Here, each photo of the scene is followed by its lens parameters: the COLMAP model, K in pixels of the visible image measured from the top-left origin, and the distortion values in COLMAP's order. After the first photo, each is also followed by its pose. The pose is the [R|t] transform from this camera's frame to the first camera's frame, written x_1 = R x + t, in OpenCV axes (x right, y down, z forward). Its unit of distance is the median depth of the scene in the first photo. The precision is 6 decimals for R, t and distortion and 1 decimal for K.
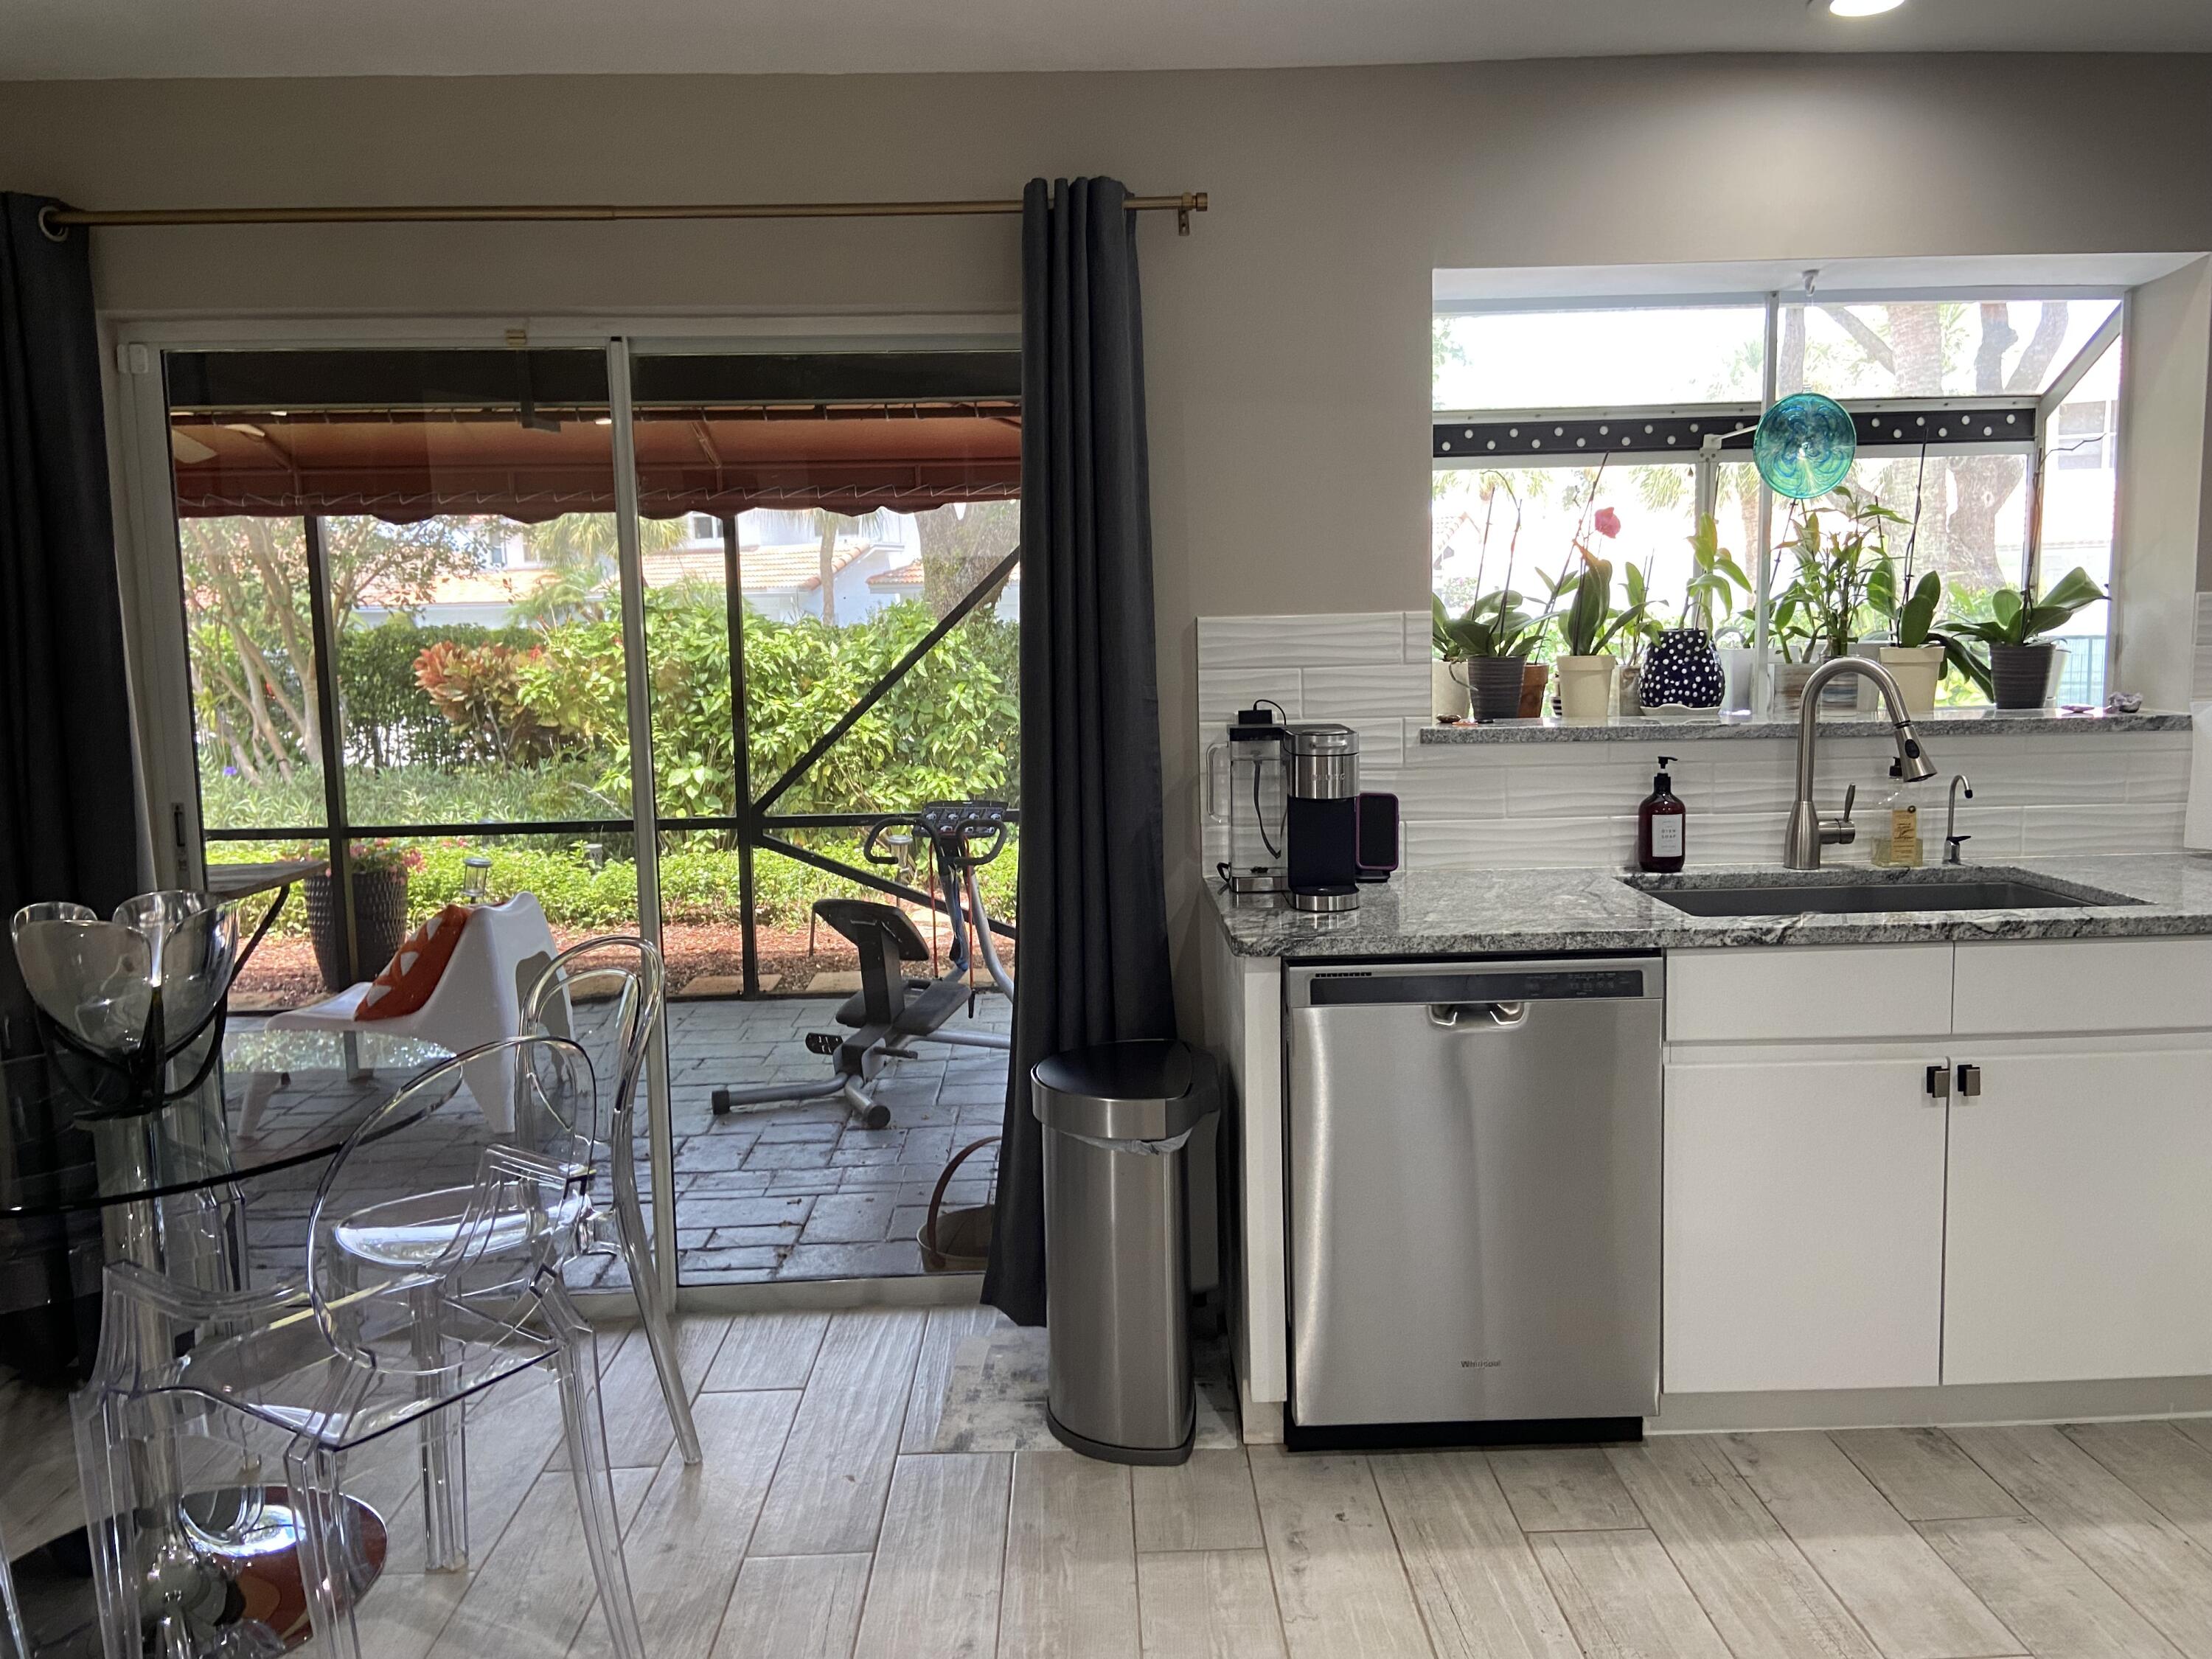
lens RADIAL K [[1676.8, 0, 1100.9], [0, 1676.8, 808.0], [0, 0, 1]] dist [0.110280, -0.139010]
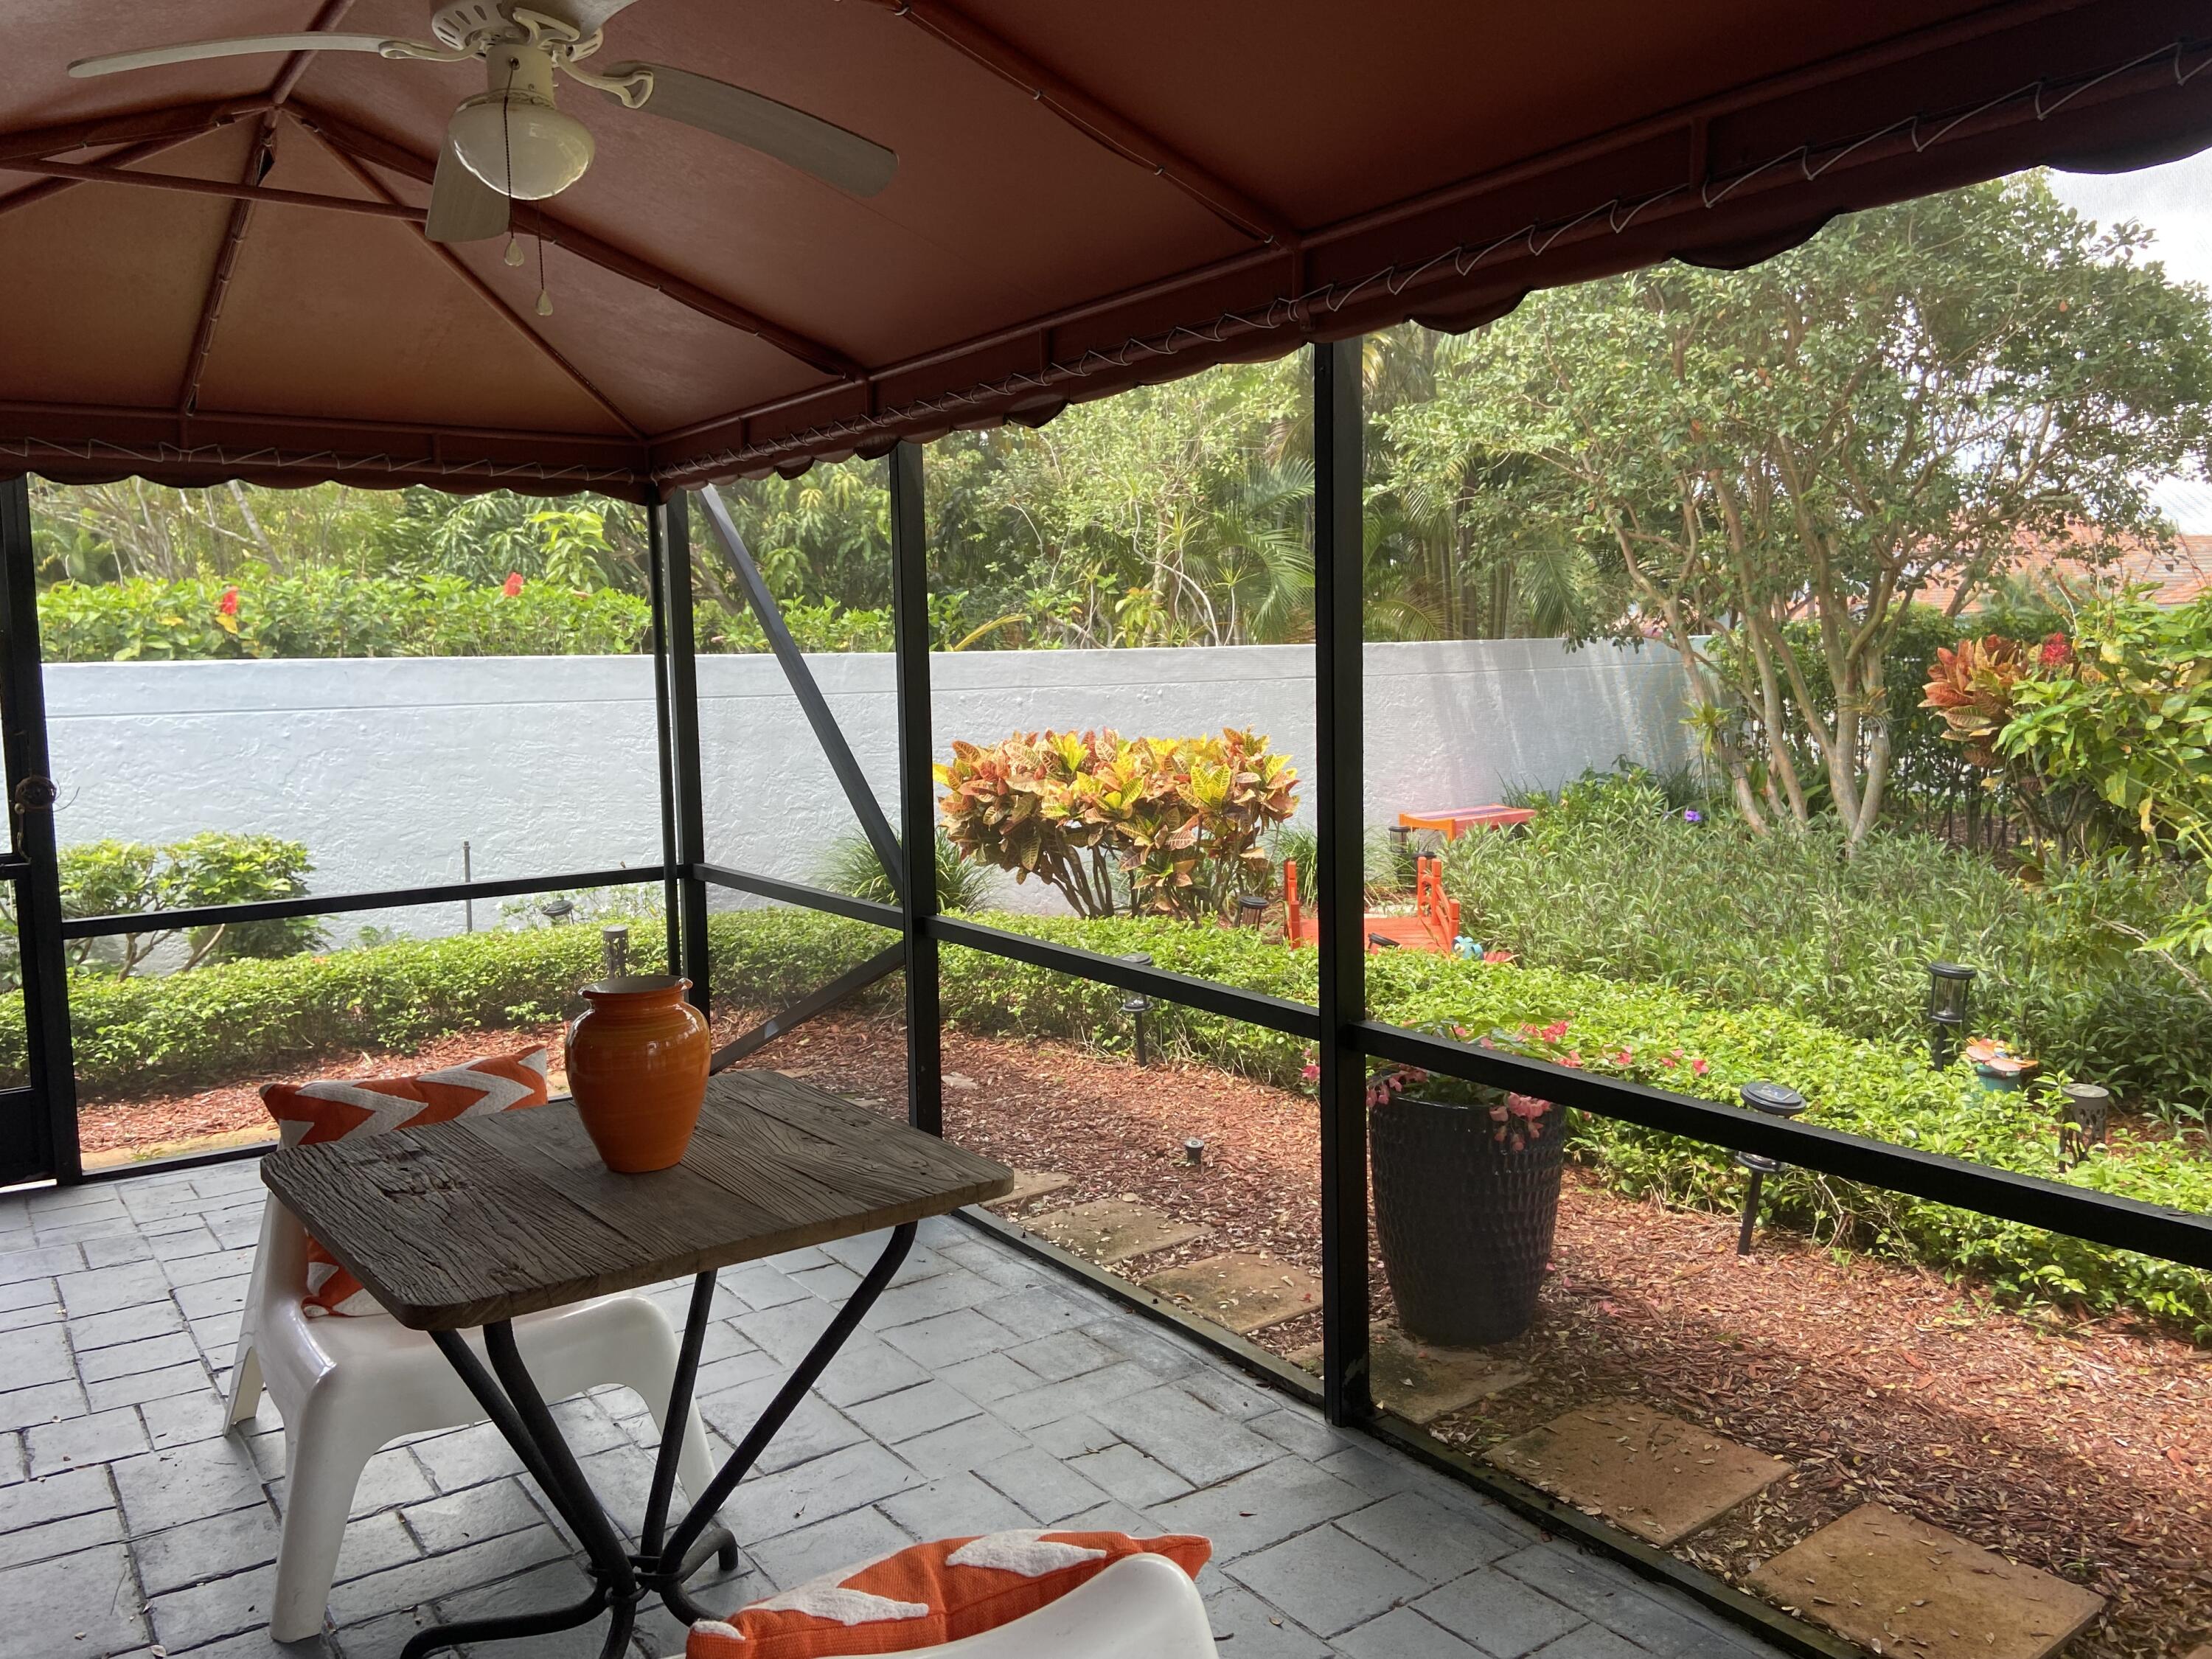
lens RADIAL K [[1676.8, 0, 1102.3], [0, 1676.8, 831.8], [0, 0, 1]] dist [0.110280, -0.139010]
pose [[0.575576, 0.096286, -0.812060, -0.082759], [-0.088062, 0.994567, 0.055508, -0.043245], [0.812993, 0.039563, 0.580928, 0.489939]]
